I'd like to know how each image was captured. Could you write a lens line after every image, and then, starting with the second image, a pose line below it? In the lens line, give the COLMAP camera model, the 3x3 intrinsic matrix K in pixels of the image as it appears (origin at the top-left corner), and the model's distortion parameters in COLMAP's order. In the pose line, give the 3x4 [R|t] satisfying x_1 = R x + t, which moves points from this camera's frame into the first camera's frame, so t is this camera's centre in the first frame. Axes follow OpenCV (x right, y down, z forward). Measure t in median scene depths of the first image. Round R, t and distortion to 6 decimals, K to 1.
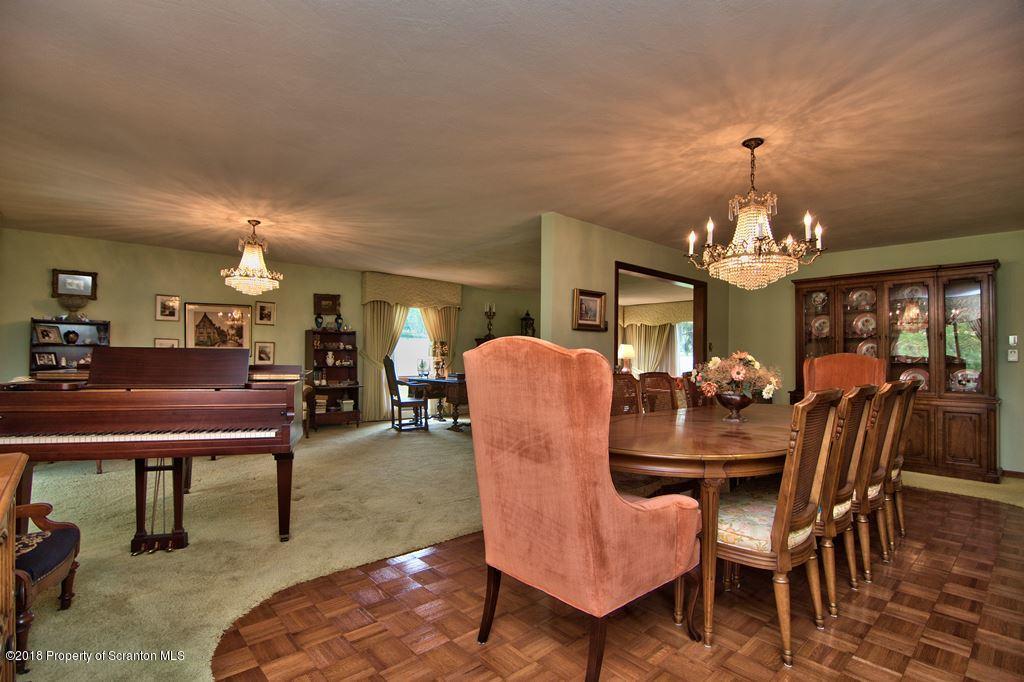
lens RADIAL K [[487.9, 0, 510.6], [0, 487.9, 353.3], [0, 0, 1]] dist [-0.020545, -0.000200]
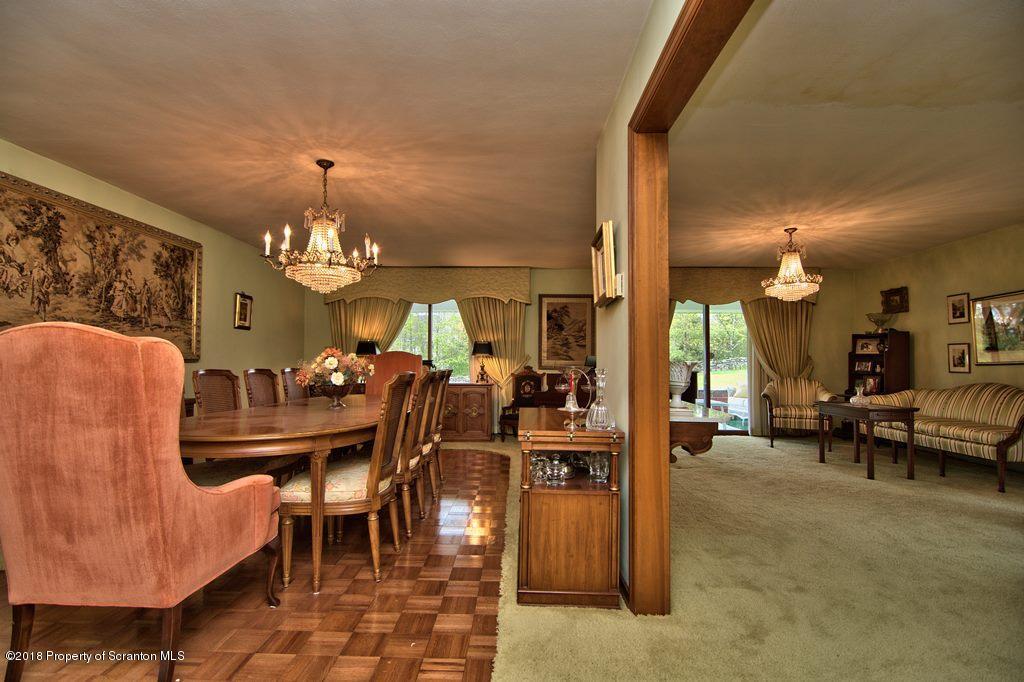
lens RADIAL K [[487.9, 0, 510.6], [0, 487.9, 353.3], [0, 0, 1]] dist [-0.020545, -0.000200]
pose [[-0.679308, -0.023676, -0.733471, 1.016193], [-0.007609, 0.999653, -0.025221, 0.033487], [0.733813, -0.011552, -0.679253, 2.059601]]
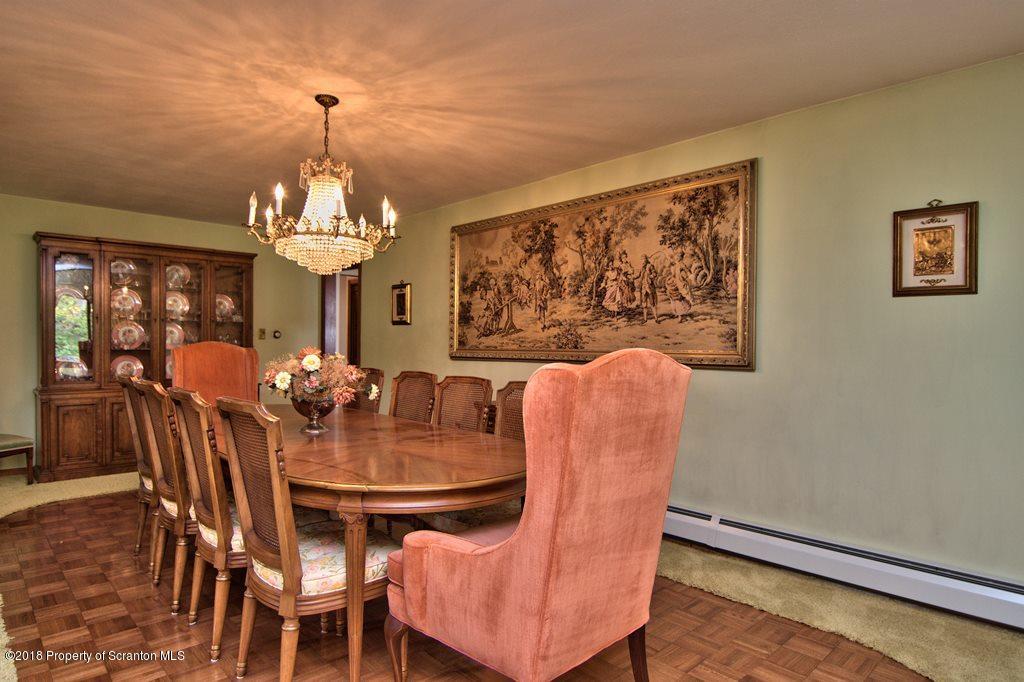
lens RADIAL K [[593.5, 0, 508.8], [0, 593.5, 353.4], [0, 0, 1]] dist [-0.005069, -0.001744]
pose [[-0.024227, -0.023428, 0.999432, -0.549940], [-0.015866, 0.999608, 0.023048, -0.020101], [-0.999581, -0.015298, -0.024589, 0.691230]]
